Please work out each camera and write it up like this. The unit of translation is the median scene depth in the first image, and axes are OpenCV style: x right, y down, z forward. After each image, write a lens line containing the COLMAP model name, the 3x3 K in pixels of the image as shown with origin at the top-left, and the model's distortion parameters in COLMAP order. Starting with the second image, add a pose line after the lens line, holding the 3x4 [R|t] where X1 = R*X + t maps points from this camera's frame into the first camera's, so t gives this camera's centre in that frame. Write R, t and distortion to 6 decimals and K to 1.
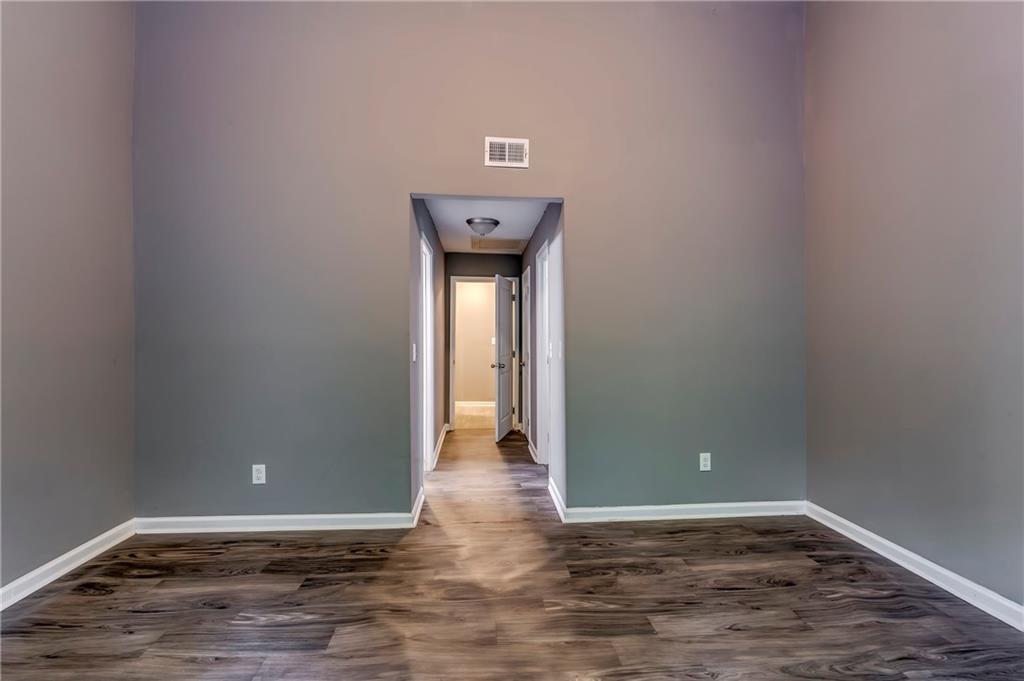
lens RADIAL K [[438.7, 0, 516.8], [0, 438.7, 339.9], [0, 0, 1]] dist [0.009183, -0.003028]
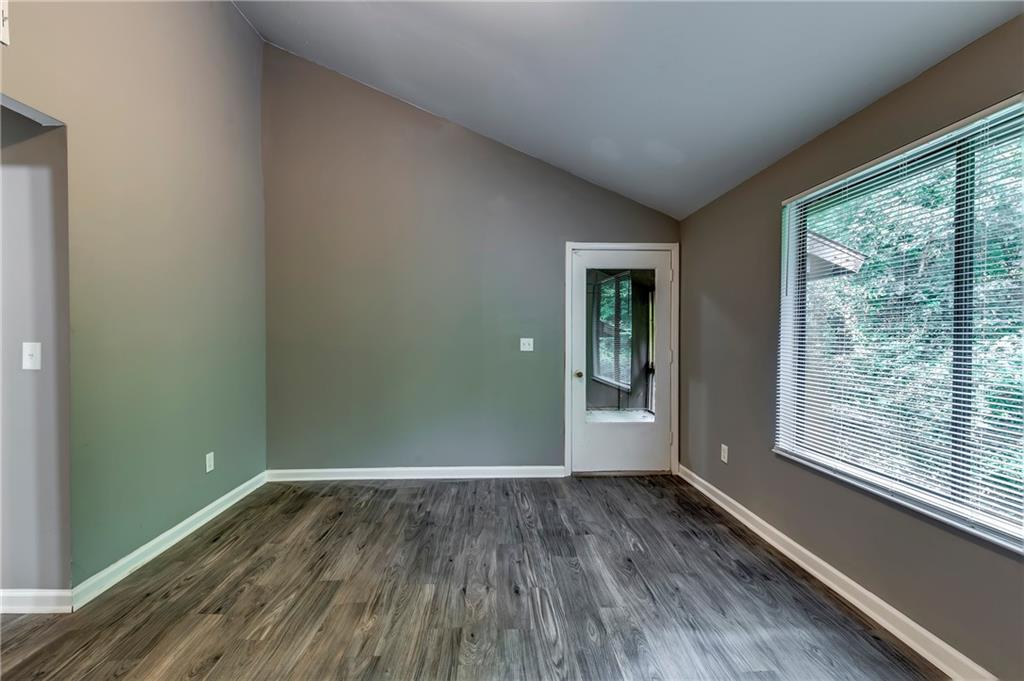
lens RADIAL K [[438.7, 0, 510.0], [0, 438.7, 337.1], [0, 0, 1]] dist [0.009183, -0.003028]
pose [[0.034501, -0.009680, 0.999358, -0.695564], [0.001533, 0.999952, 0.009633, -0.012704], [-0.999403, 0.001199, 0.034515, 0.392747]]
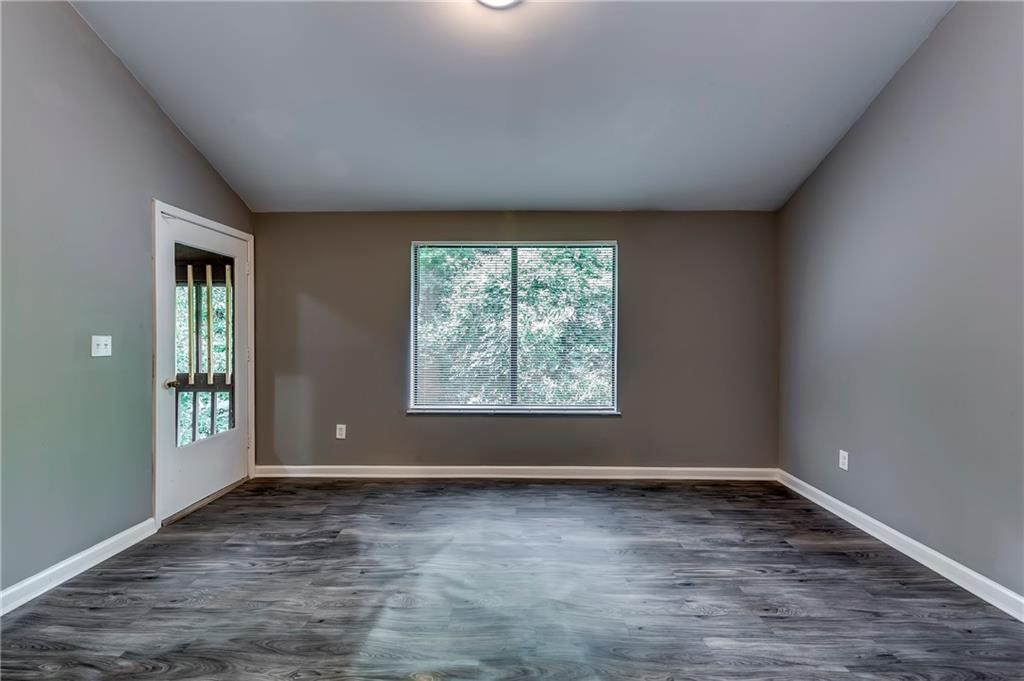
lens RADIAL K [[438.7, 0, 513.1], [0, 438.7, 337.9], [0, 0, 1]] dist [0.009183, -0.003028]
pose [[-0.995373, -0.002535, 0.096049, -0.154712], [-0.001493, 0.999939, 0.010920, -0.001224], [-0.096071, 0.010726, -0.995317, 1.227149]]
